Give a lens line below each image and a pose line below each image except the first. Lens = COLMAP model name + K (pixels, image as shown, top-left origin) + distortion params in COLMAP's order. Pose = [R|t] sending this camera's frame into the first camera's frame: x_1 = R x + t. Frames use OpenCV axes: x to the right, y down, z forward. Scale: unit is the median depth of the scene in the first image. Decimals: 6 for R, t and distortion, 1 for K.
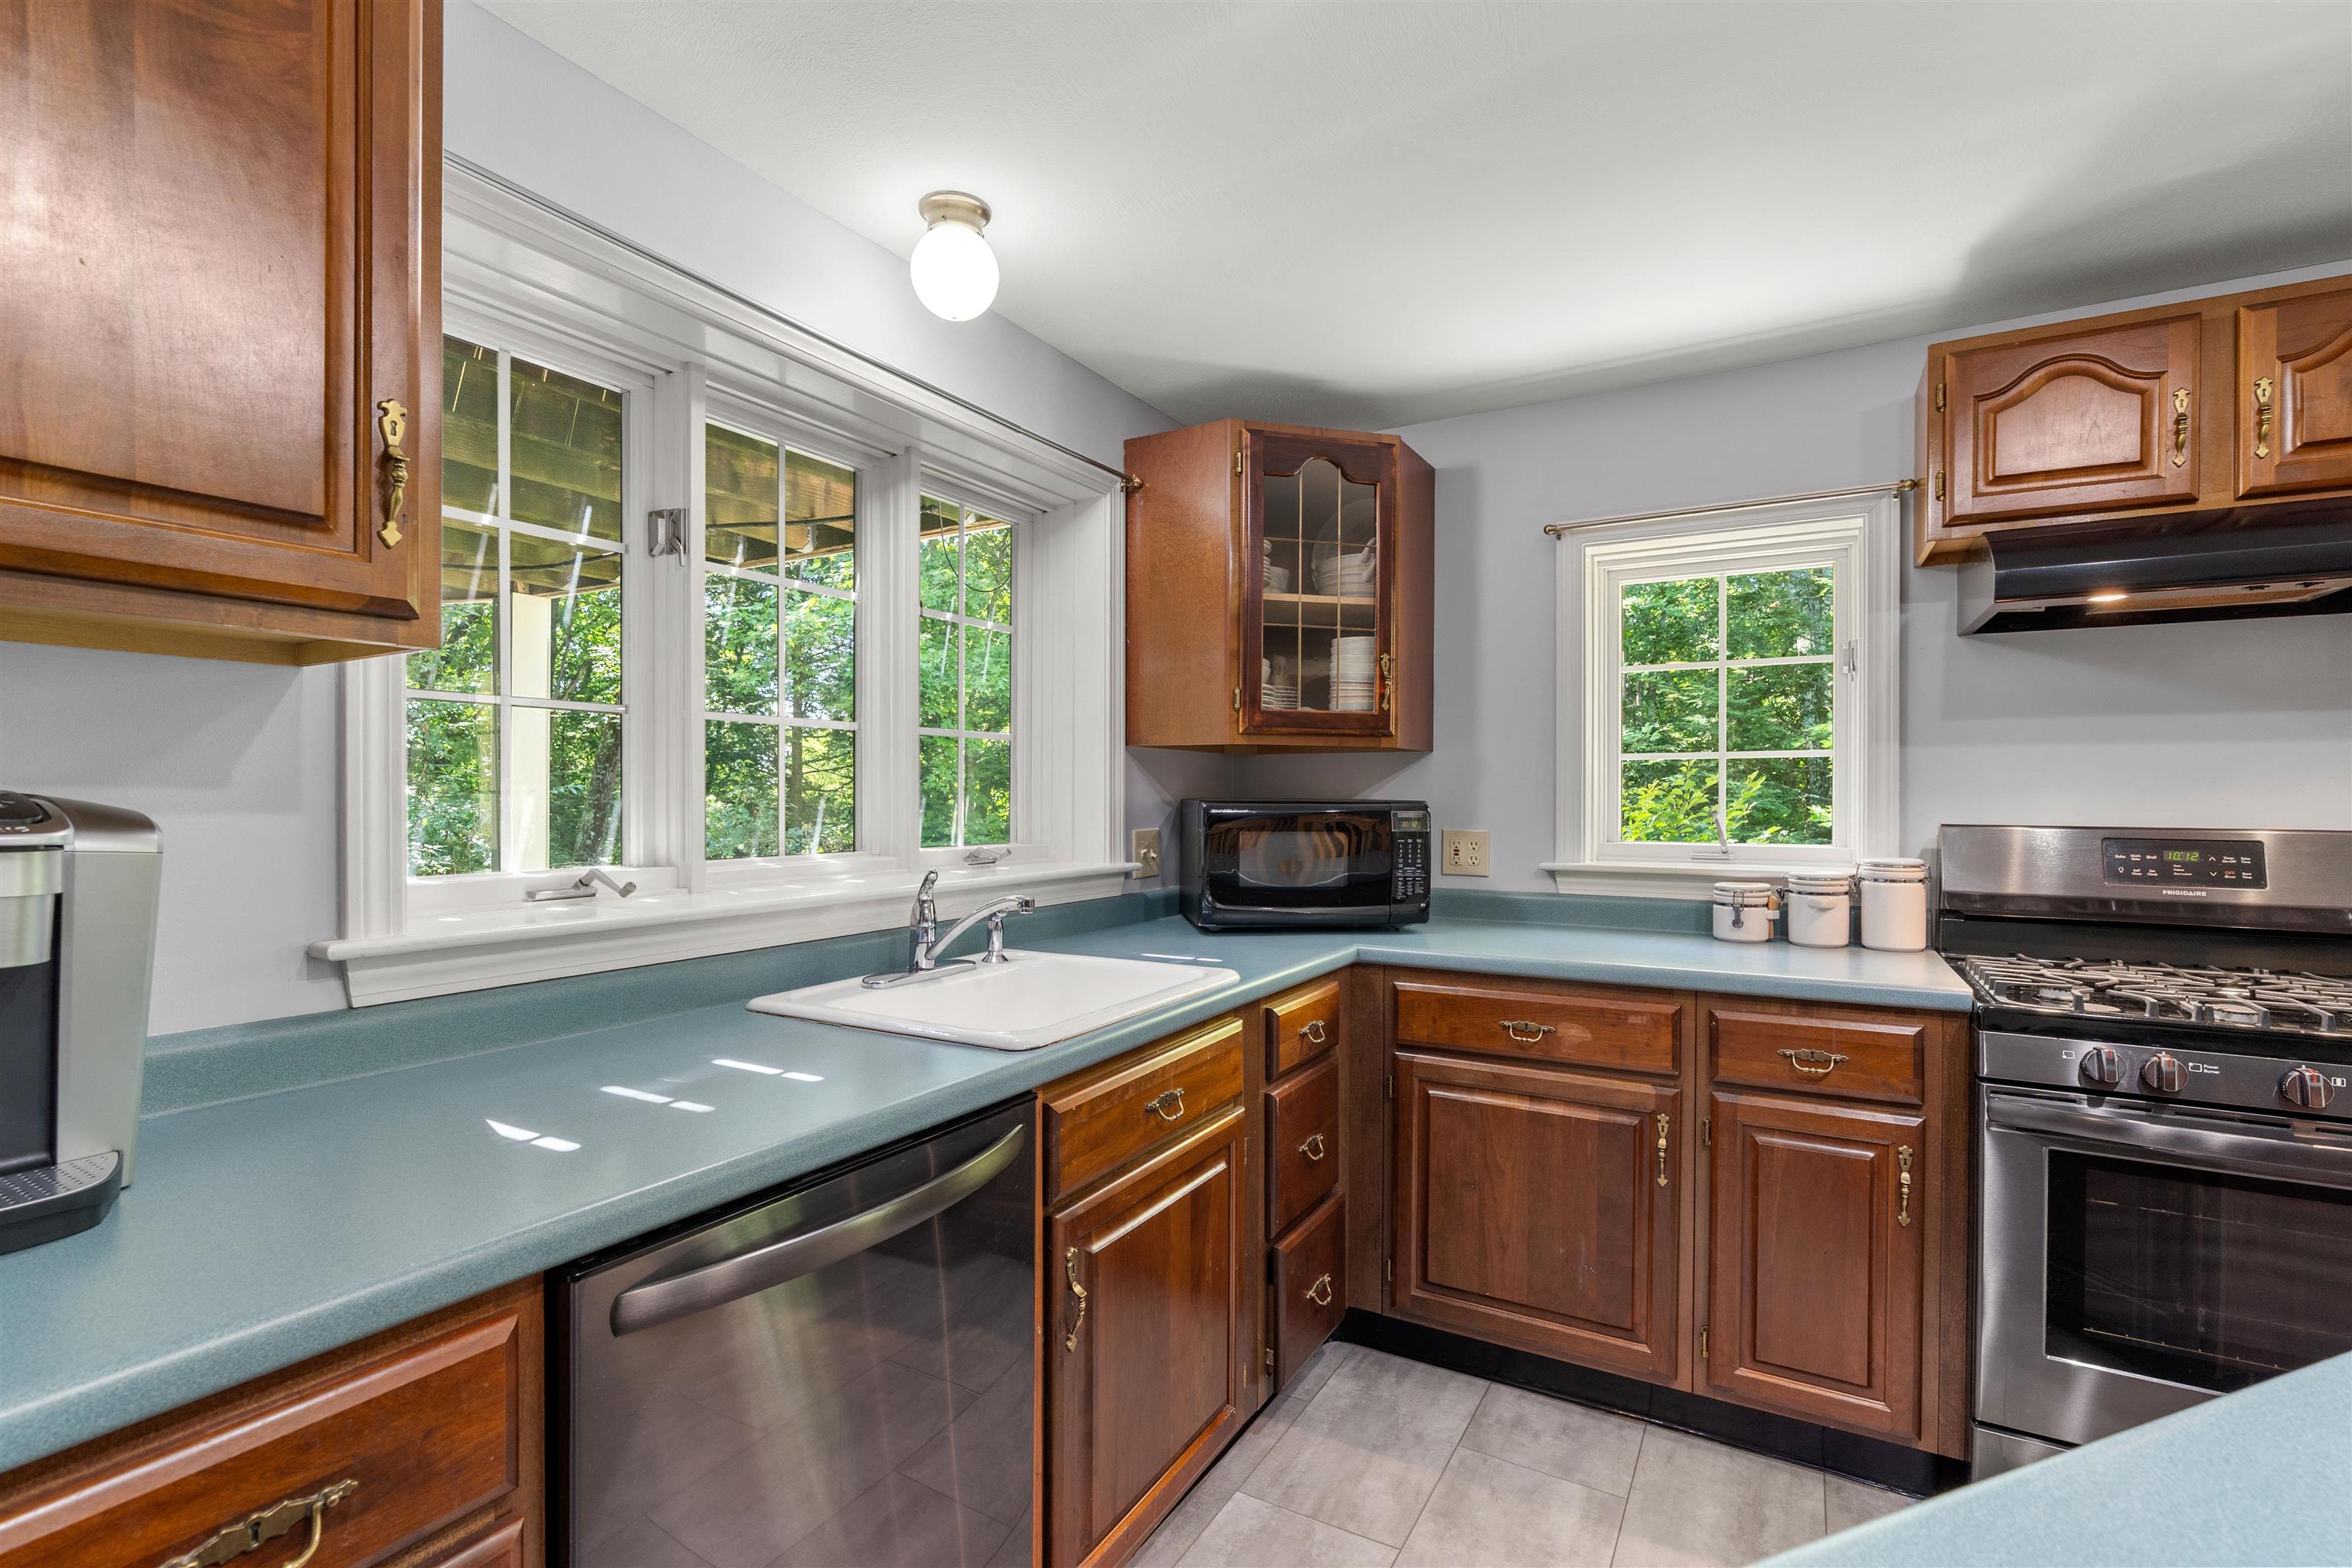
lens RADIAL K [[1067.0, 0, 1179.2], [0, 1067.0, 800.4], [0, 0, 1]] dist [-0.005785, -0.000137]
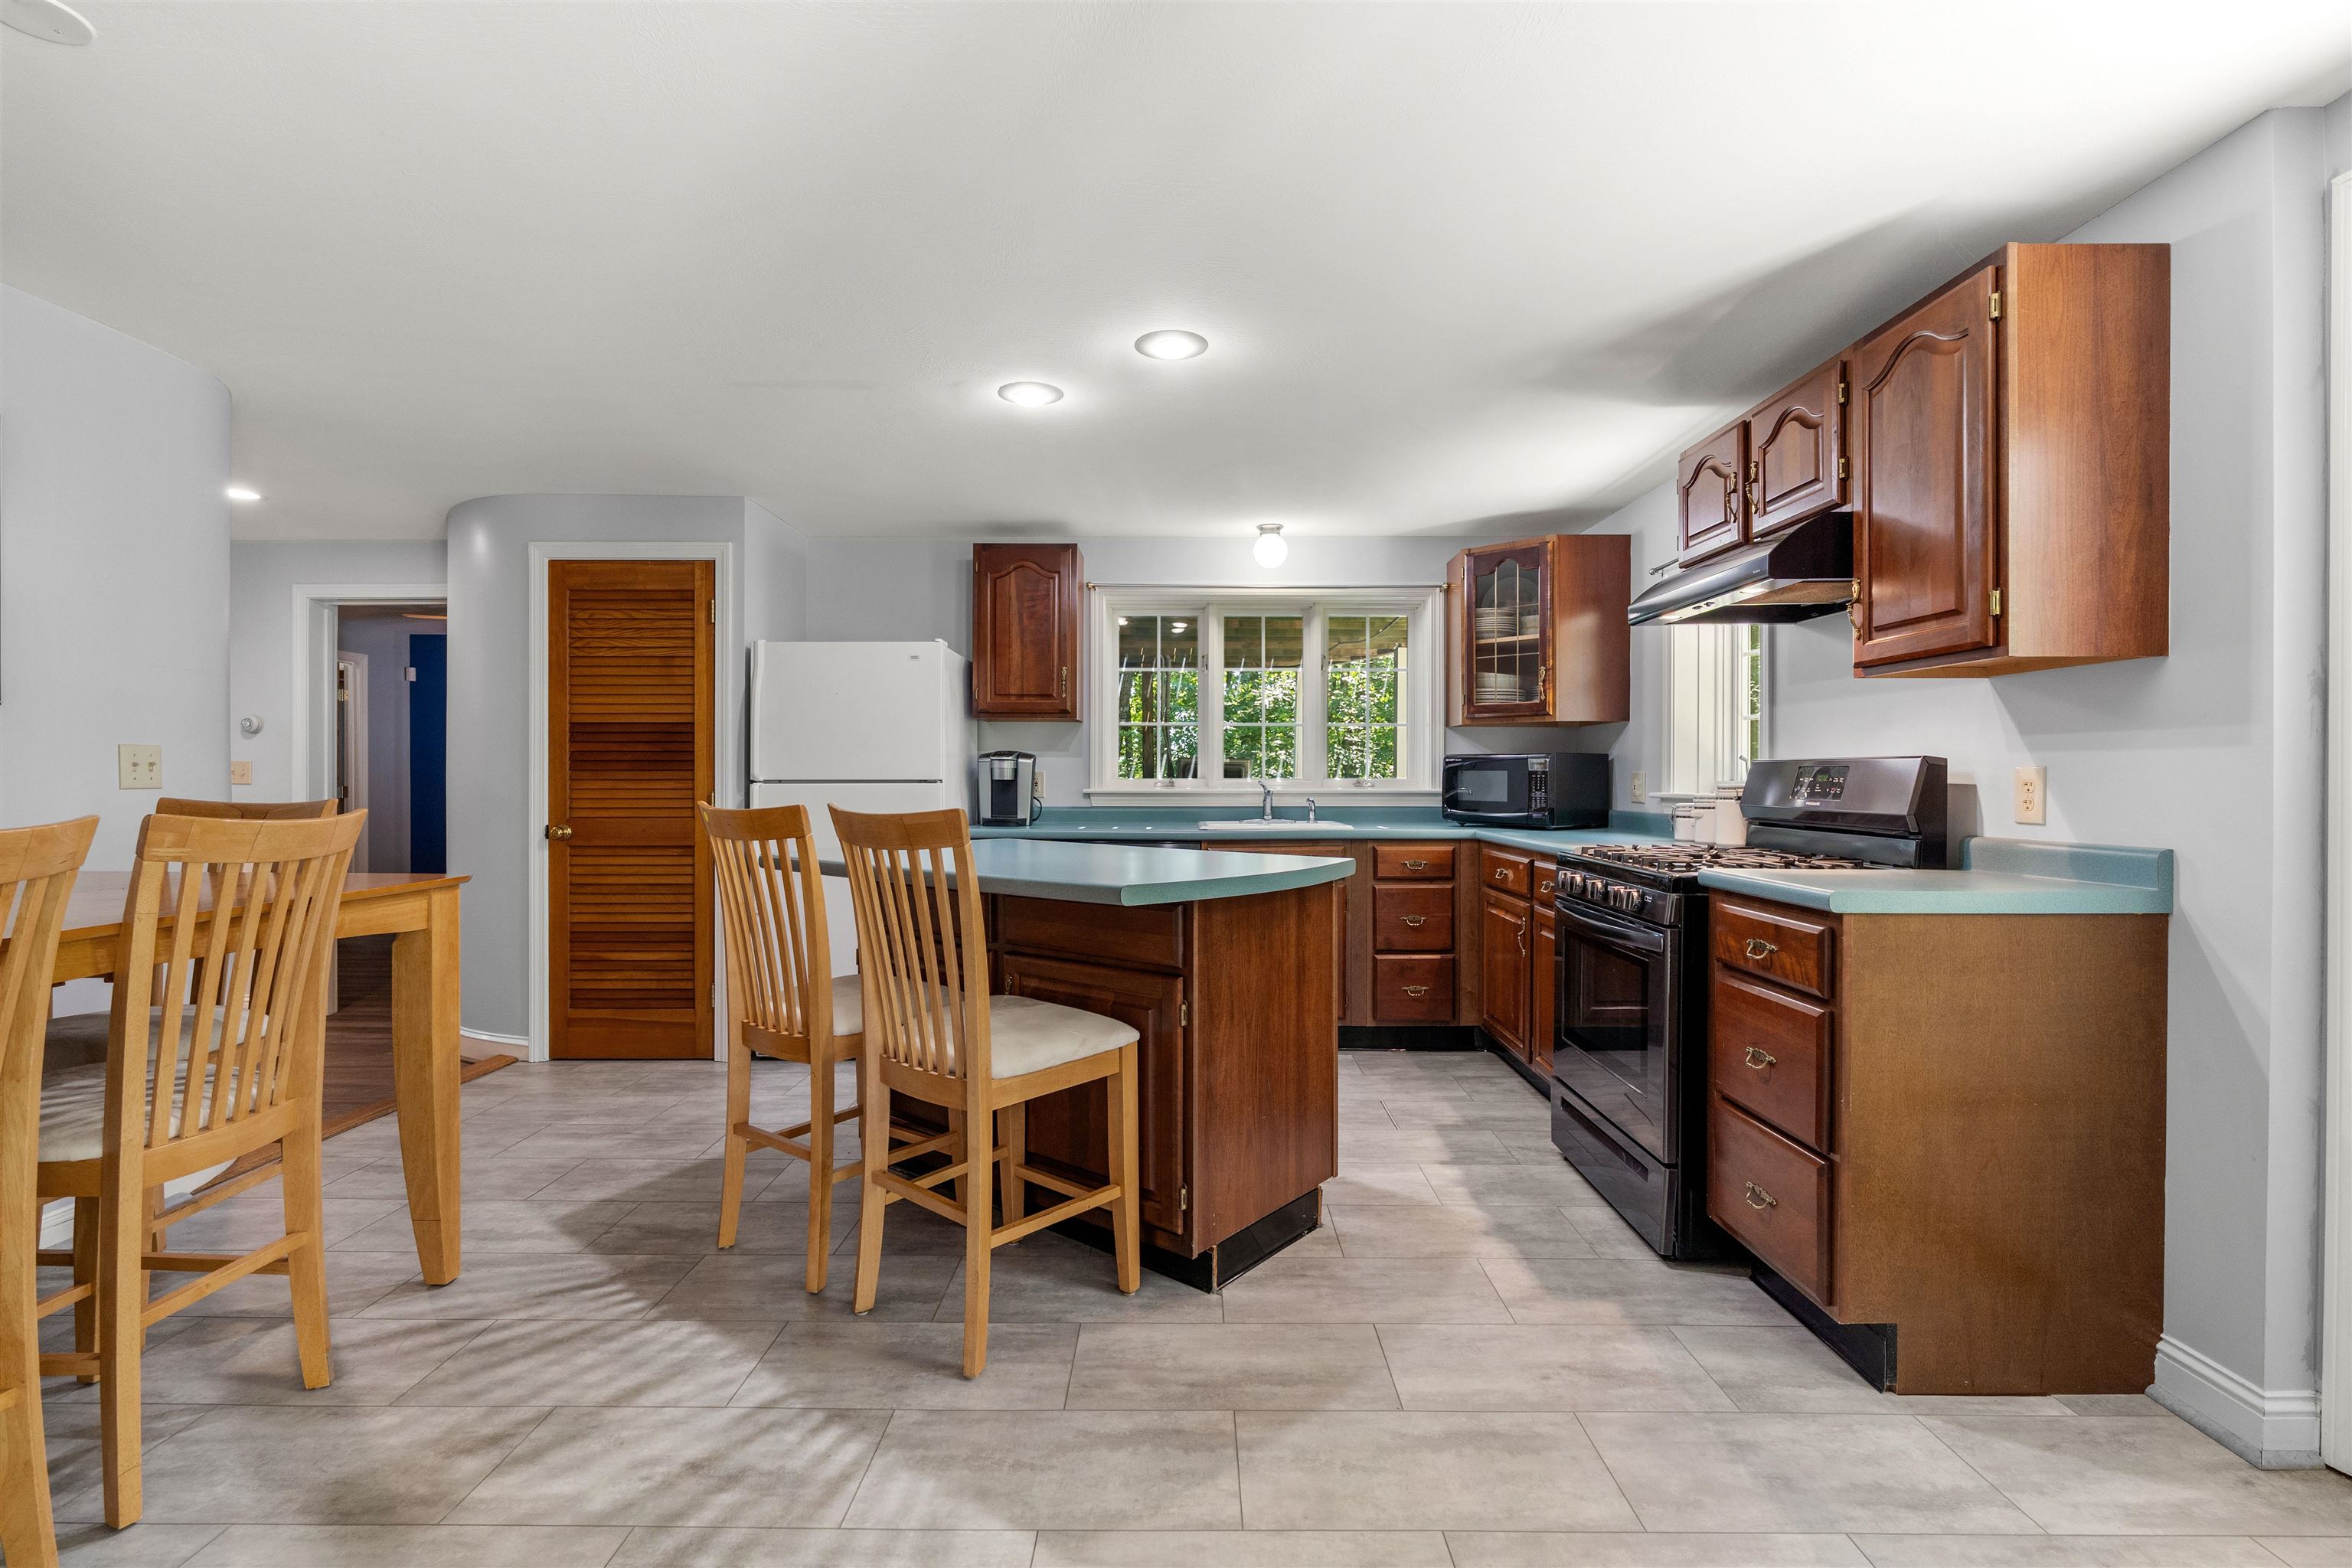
lens RADIAL K [[1045.6, 0, 1176.0], [0, 1045.6, 784.0], [0, 0, 1]] dist [-0.001558, 0.000295]
pose [[0.501090, 0.004079, -0.865386, 1.597261], [-0.004164, 0.999989, 0.002302, 0.056611], [0.865385, 0.002450, 0.501101, -0.400408]]
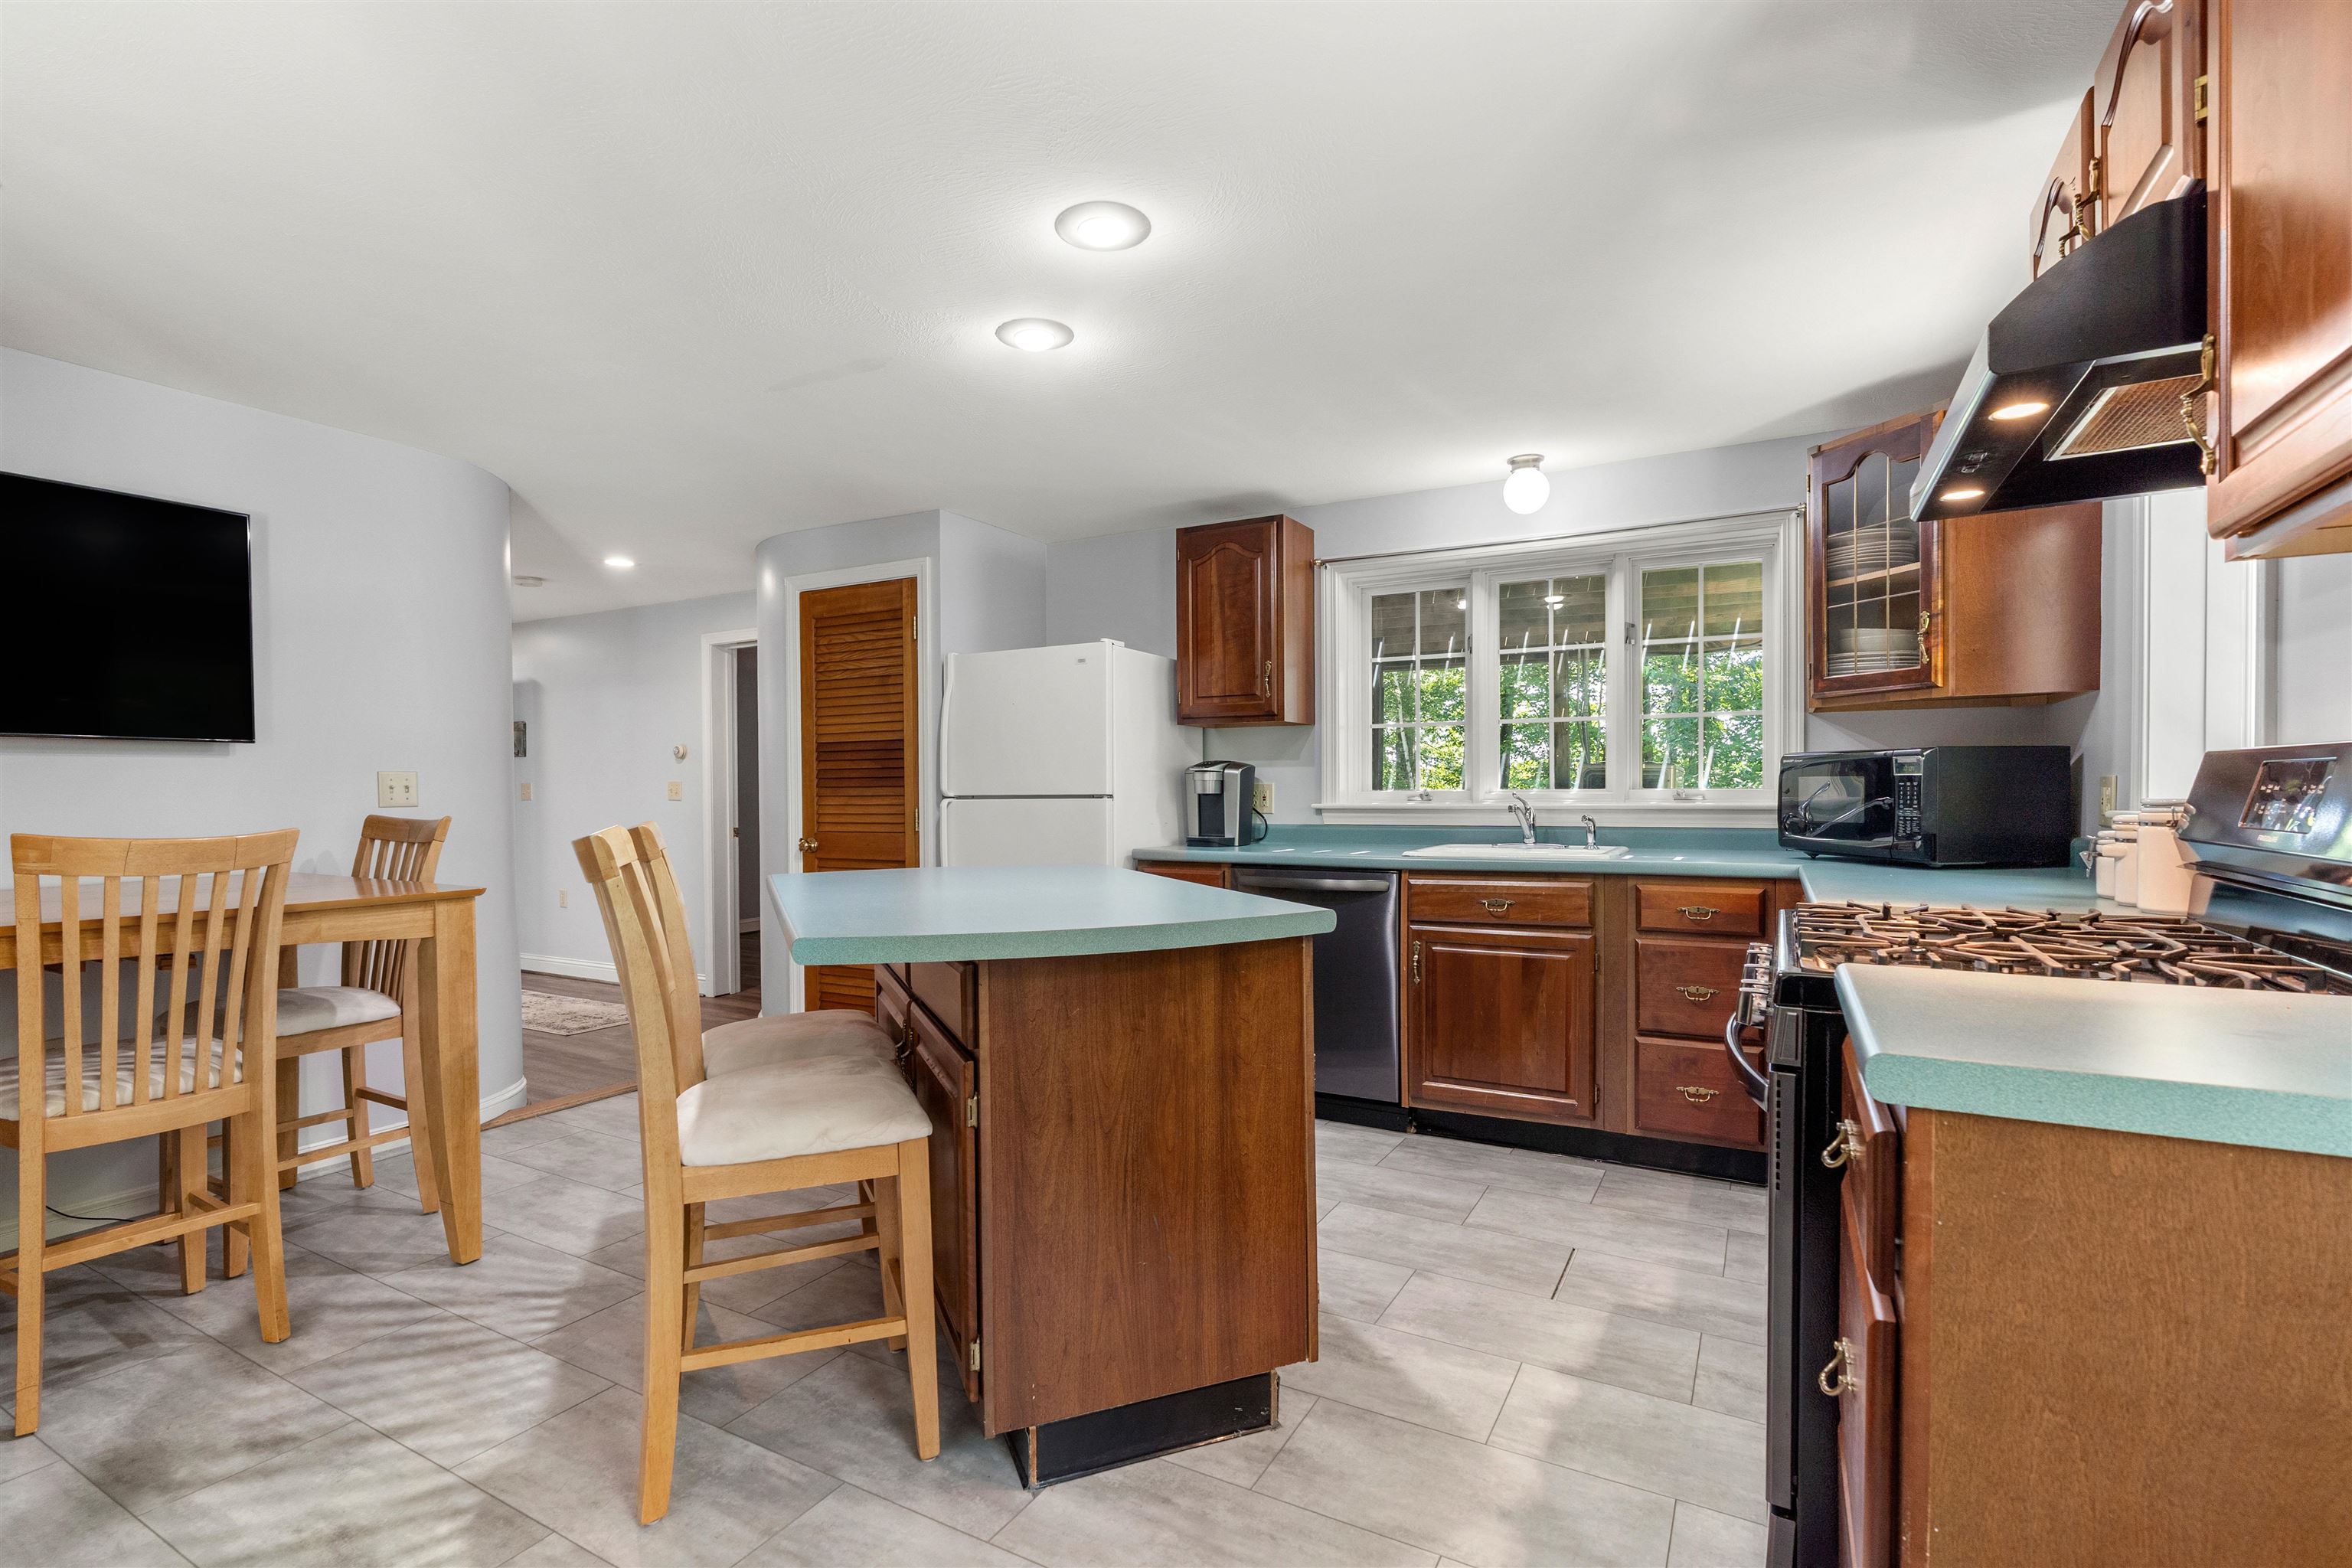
lens RADIAL K [[1064.3, 0, 1180.2], [0, 1064.3, 806.6], [0, 0, 1]] dist [-0.002328, 0.001075]
pose [[0.024322, 0.014713, -0.999596, 1.493995], [0.002467, 0.999888, 0.014777, 0.049905], [0.999701, -0.002825, 0.024283, 0.262142]]
